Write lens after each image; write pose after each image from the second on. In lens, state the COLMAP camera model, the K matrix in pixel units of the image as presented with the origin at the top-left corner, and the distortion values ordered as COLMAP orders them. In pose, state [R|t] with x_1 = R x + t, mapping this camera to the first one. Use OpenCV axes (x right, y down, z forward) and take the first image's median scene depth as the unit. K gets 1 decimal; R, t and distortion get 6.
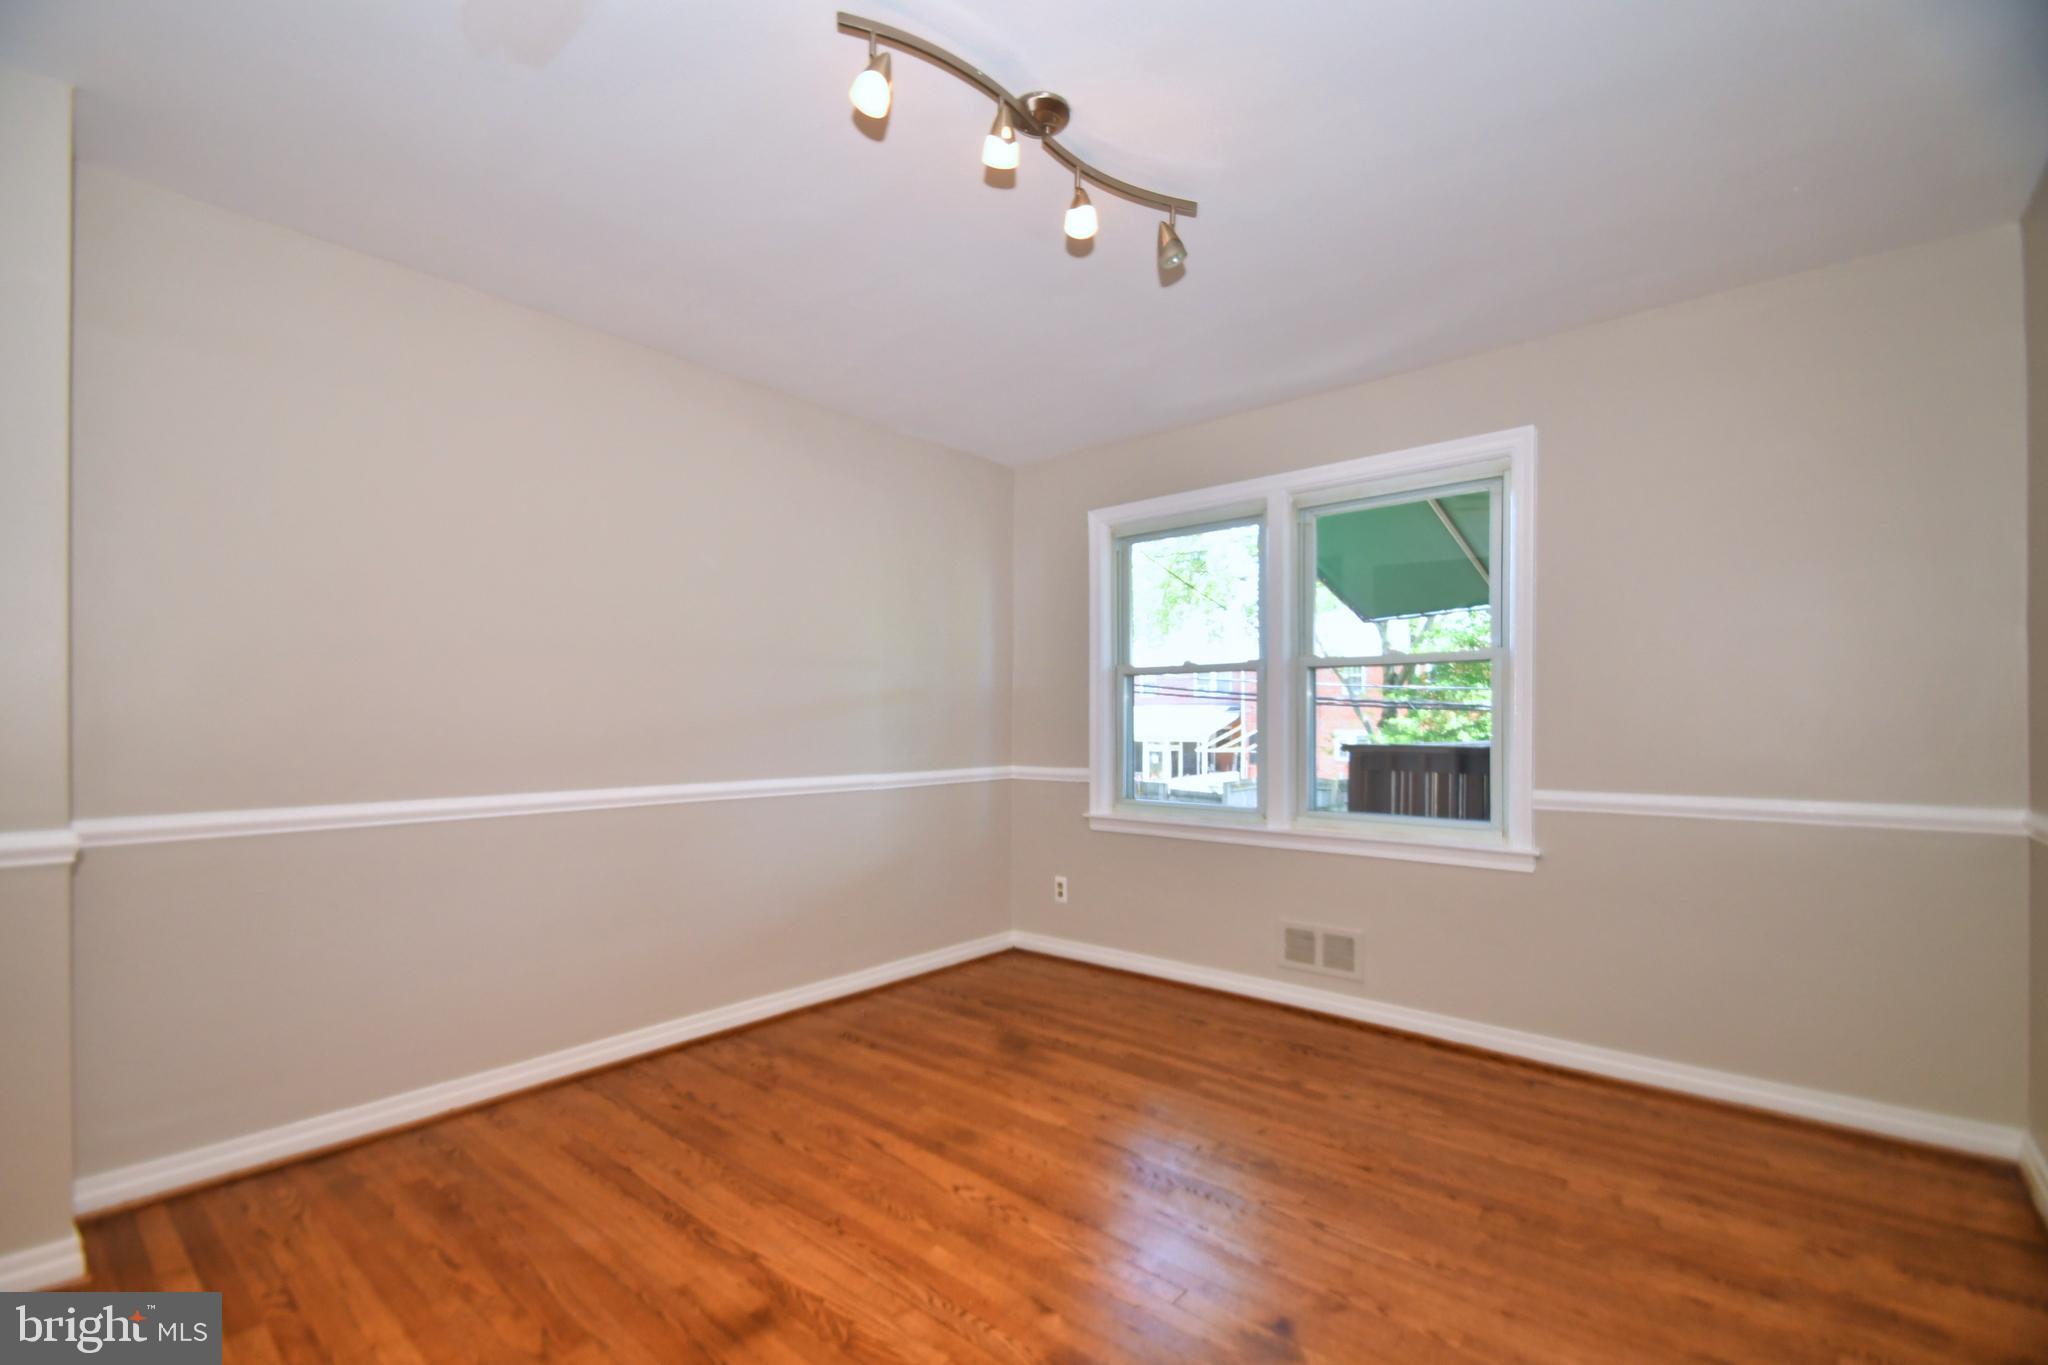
lens RADIAL K [[881.2, 0, 1023.1], [0, 881.2, 722.3], [0, 0, 1]] dist [0.001972, -0.010097]
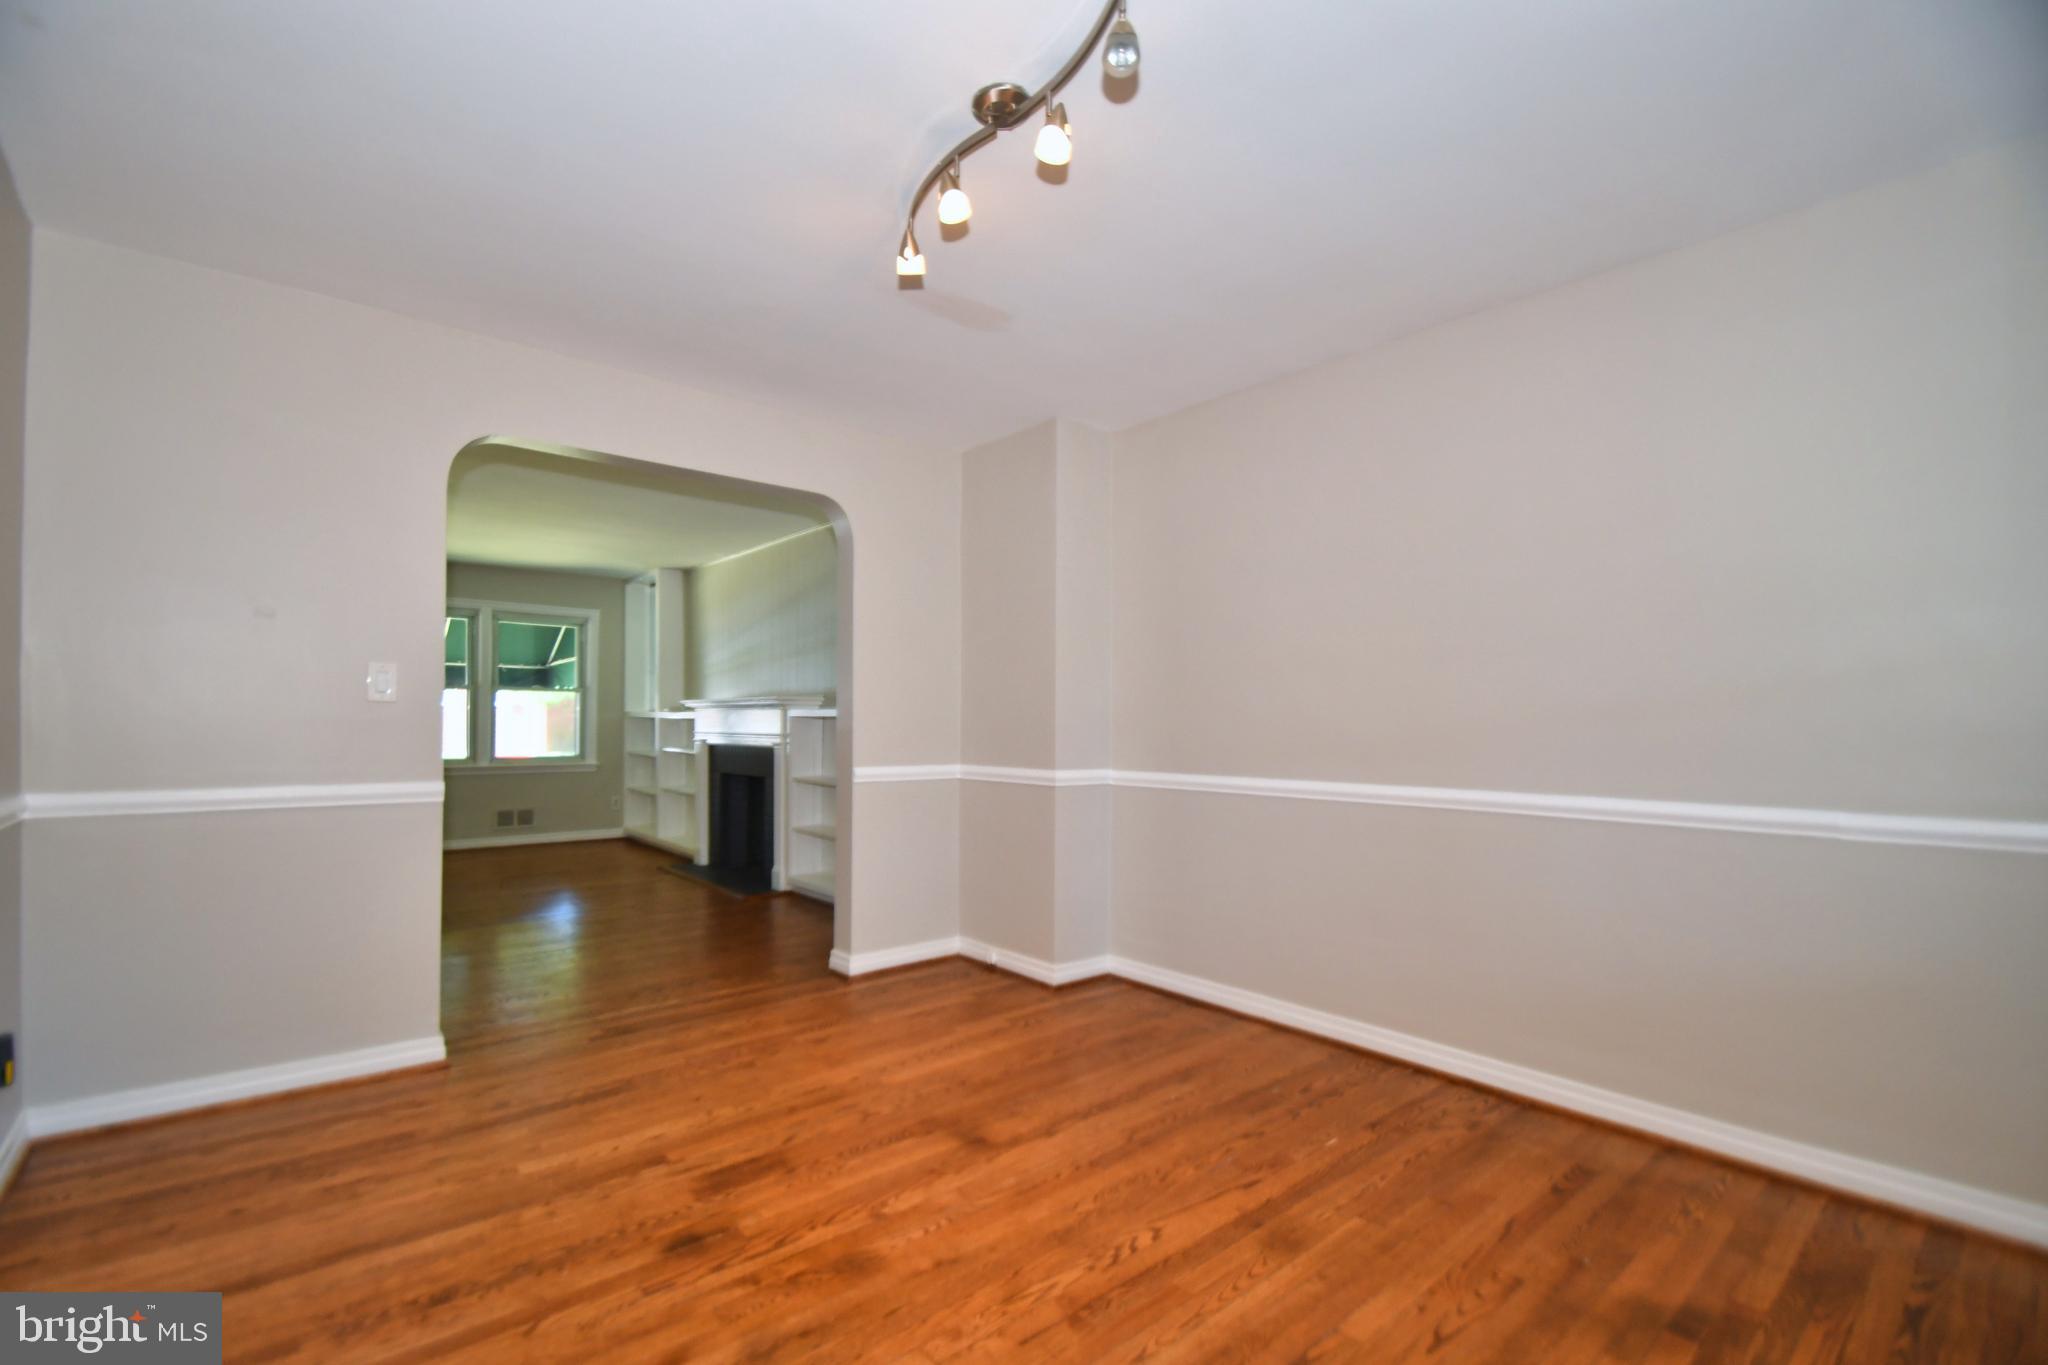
lens RADIAL K [[889.4, 0, 999.4], [0, 889.4, 721.8], [0, 0, 1]] dist [0.016992, -0.011094]
pose [[-0.162686, -0.000968, -0.986677, 0.868595], [-0.006804, 0.999977, 0.000141, 0.002196], [0.986654, 0.006736, -0.162689, 0.988065]]
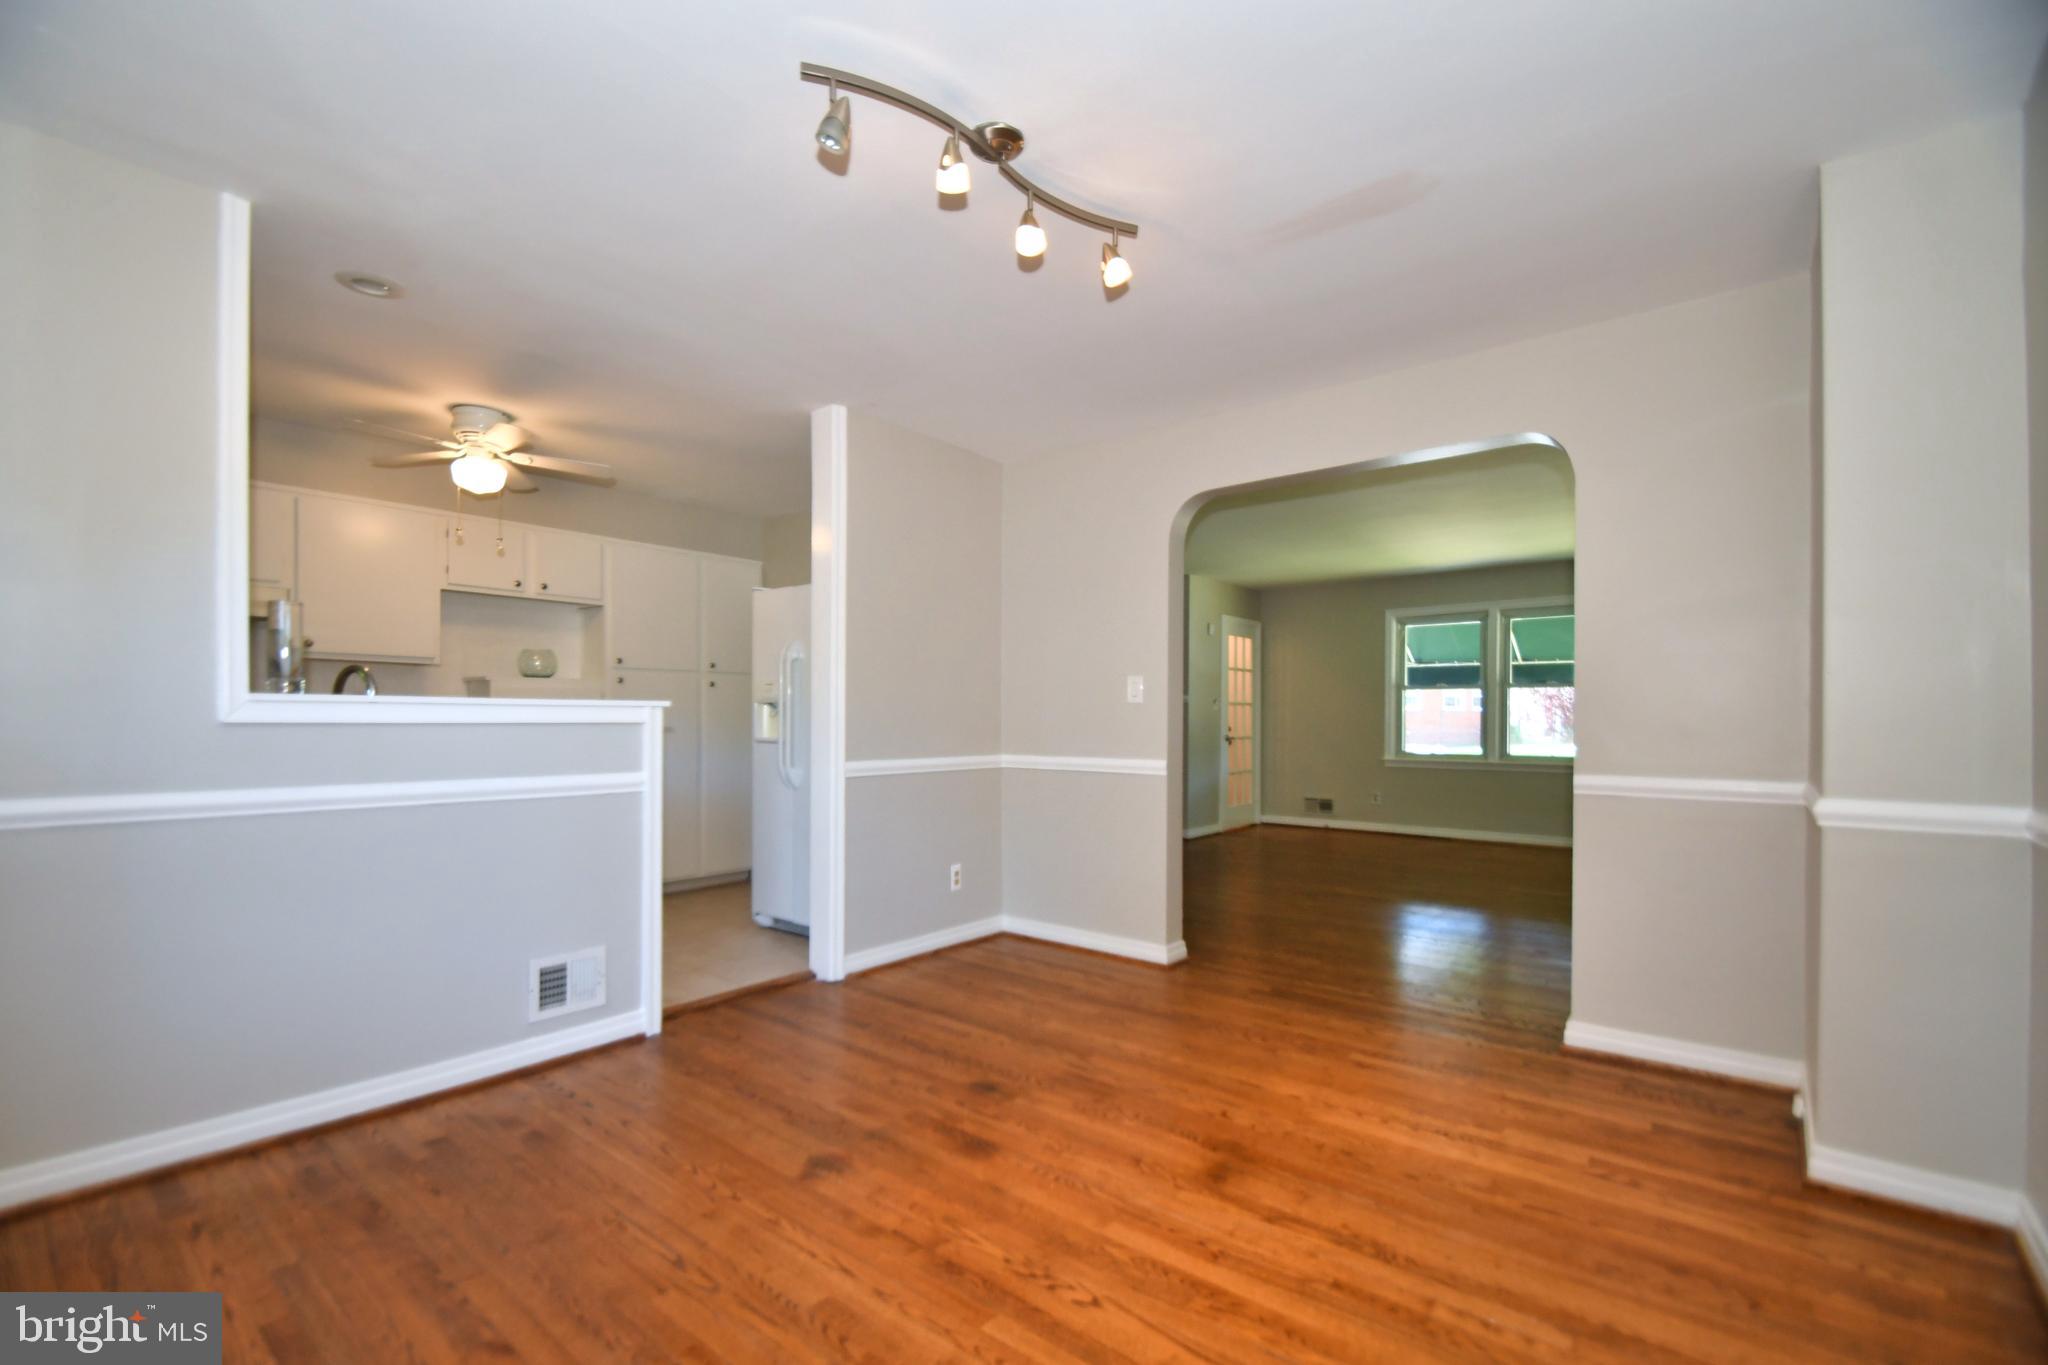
lens RADIAL K [[902.5, 0, 1016.0], [0, 902.5, 719.0], [0, 0, 1]] dist [0.016131, -0.000242]
pose [[-0.999880, -0.000098, -0.015464, 0.006760], [-0.000068, 0.999998, -0.001974, 0.016675], [0.015465, -0.001973, -0.999878, 1.801216]]
